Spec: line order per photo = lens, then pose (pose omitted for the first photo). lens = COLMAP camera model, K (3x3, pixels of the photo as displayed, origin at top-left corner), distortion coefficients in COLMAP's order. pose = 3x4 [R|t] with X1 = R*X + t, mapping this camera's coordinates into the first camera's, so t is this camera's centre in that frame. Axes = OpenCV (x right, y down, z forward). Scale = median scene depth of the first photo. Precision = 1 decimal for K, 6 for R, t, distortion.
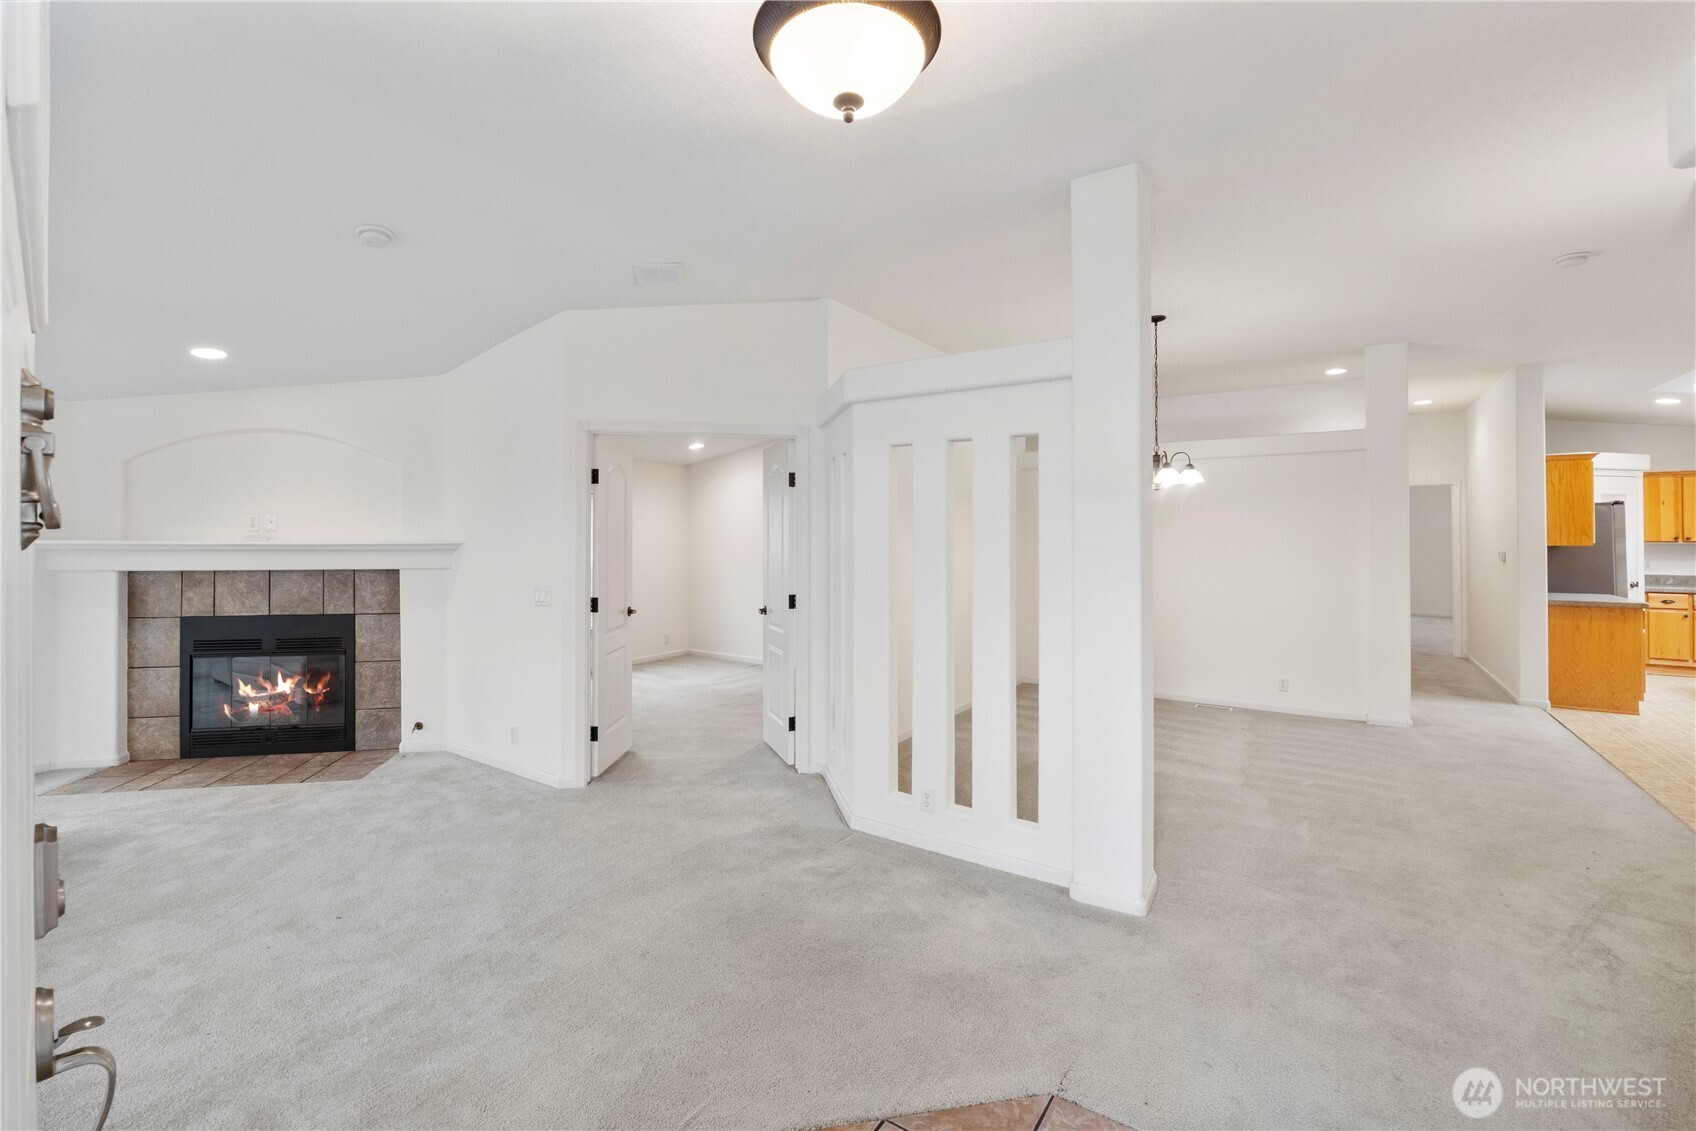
lens RADIAL K [[716.0, 0, 848.5], [0, 716.0, 530.4], [0, 0, 1]] dist [-0.000745, -0.000795]
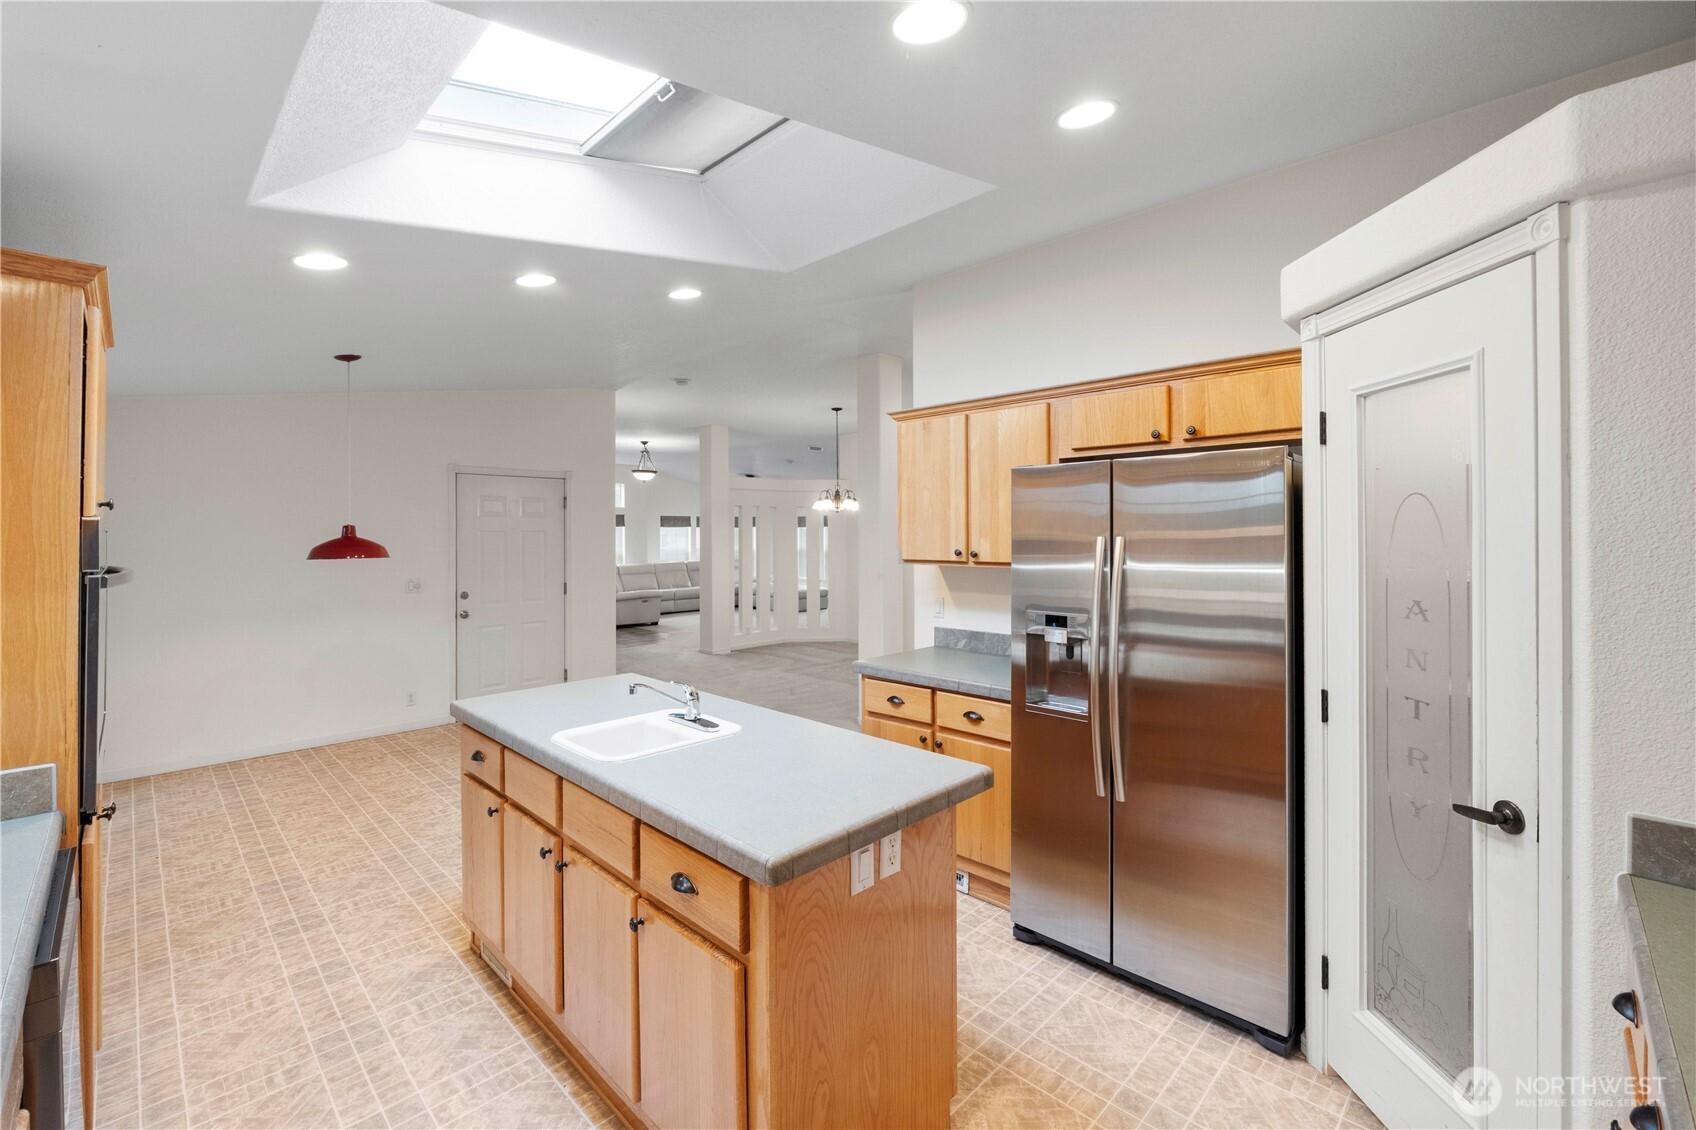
lens RADIAL K [[716.0, 0, 848.5], [0, 716.0, 529.9], [0, 0, 1]] dist [-0.000745, -0.000795]
pose [[-0.185731, -0.003211, -0.982595, 0.867583], [0.013875, 0.999886, -0.005890, -0.002246], [0.982503, -0.014727, -0.185665, 0.564637]]
